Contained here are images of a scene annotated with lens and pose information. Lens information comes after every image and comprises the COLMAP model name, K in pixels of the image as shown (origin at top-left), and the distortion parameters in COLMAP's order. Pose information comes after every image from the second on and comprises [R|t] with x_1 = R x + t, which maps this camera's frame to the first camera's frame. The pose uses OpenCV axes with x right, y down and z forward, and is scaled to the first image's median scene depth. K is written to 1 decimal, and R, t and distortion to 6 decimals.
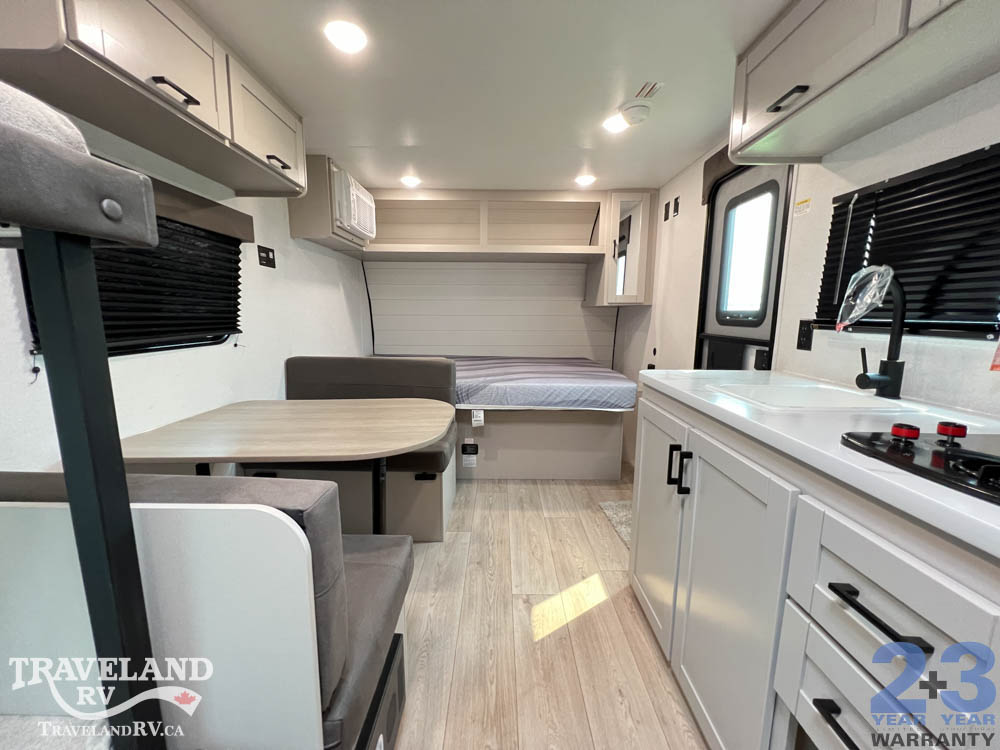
lens RADIAL K [[397.7, 0, 498.1], [0, 397.7, 373.4], [0, 0, 1]] dist [-0.000573, -0.000209]
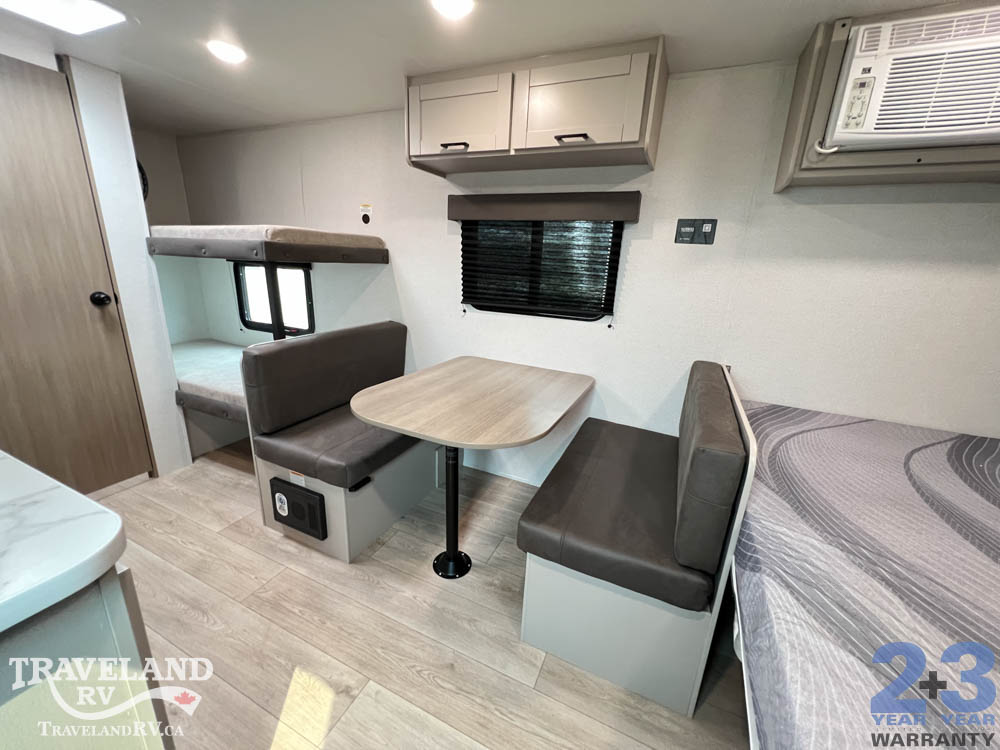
lens RADIAL K [[397.7, 0, 498.1], [0, 397.7, 373.4], [0, 0, 1]] dist [-0.000573, -0.000209]
pose [[-0.416632, 0.227521, -0.880143, 0.513616], [-0.183721, 0.927123, 0.326633, -0.305882], [0.890317, 0.297786, -0.344469, 1.428553]]
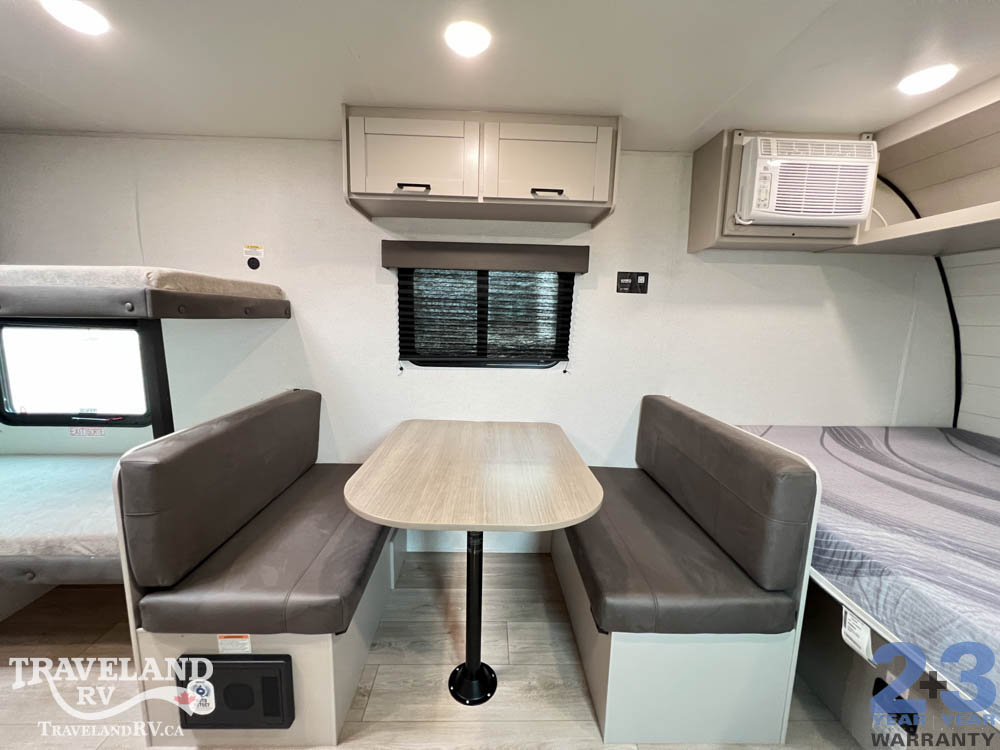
lens RADIAL K [[397.7, 0, 498.1], [0, 397.7, 373.4], [0, 0, 1]] dist [-0.000573, -0.000209]
pose [[0.025830, 0.137692, -0.990138, 0.493096], [-0.172831, 0.976169, 0.131241, -0.220153], [0.984613, 0.167737, 0.049012, 0.971127]]
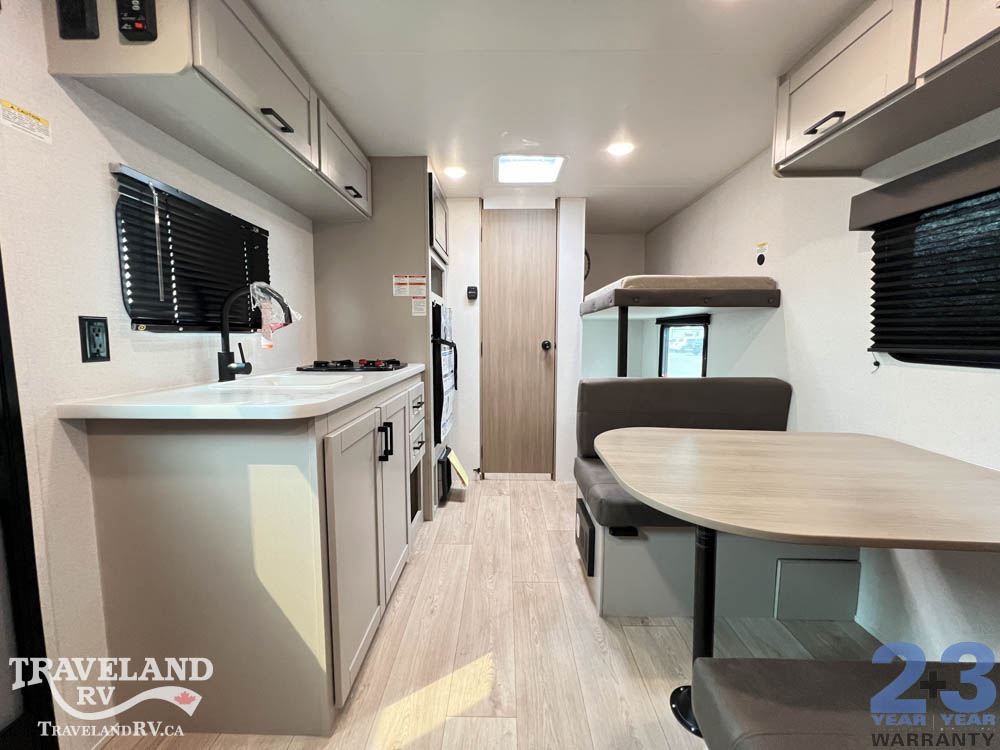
lens RADIAL K [[397.7, 0, 498.1], [0, 397.7, 373.4], [0, 0, 1]] dist [-0.000573, -0.000209]
pose [[-0.999864, -0.010283, 0.012873, 0.070477], [-0.006766, 0.968671, 0.248257, -0.215231], [-0.015022, 0.248136, -0.968609, 1.666376]]
